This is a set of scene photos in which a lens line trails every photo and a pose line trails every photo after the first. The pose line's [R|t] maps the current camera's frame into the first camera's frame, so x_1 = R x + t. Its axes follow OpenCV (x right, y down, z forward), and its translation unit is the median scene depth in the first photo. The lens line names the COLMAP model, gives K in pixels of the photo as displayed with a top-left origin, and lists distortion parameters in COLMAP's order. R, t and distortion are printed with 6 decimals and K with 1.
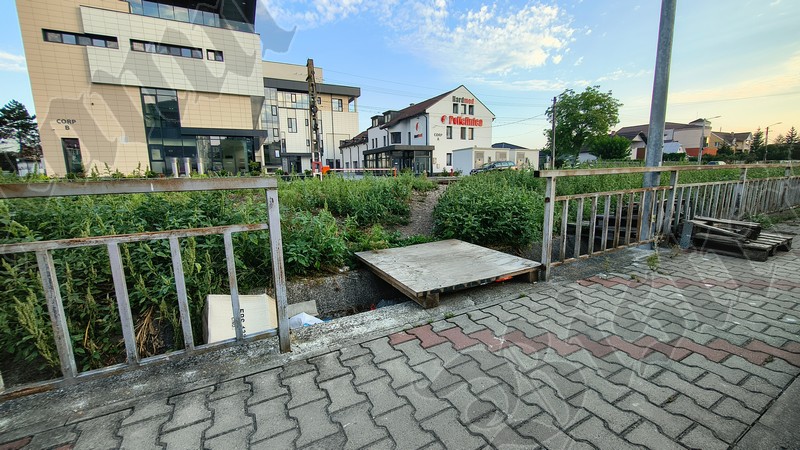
lens RADIAL K [[317.3, 0, 400.0], [0, 317.3, 225.0], [0, 0, 1]] dist [-0.003014, -0.000226]
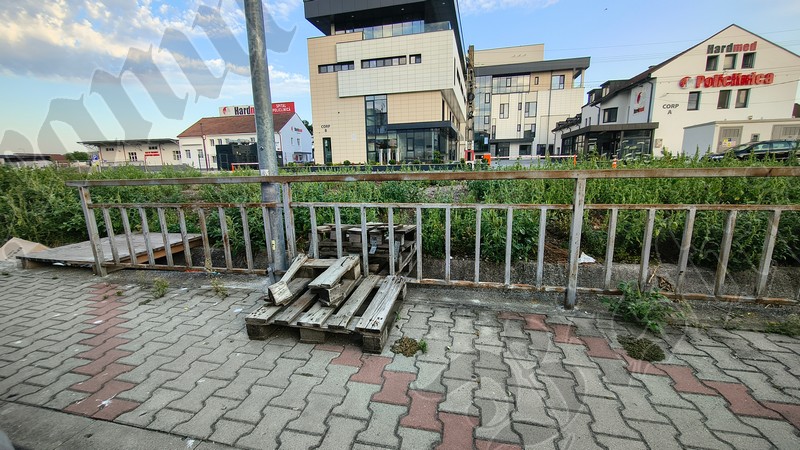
lens RADIAL K [[317.3, 0, 400.0], [0, 317.3, 225.0], [0, 0, 1]] dist [-0.003014, -0.000226]
pose [[0.757460, 0.126933, -0.640424, 0.147897], [-0.098459, 0.991909, 0.080145, -0.015449], [0.645415, 0.002349, 0.763829, 0.060987]]
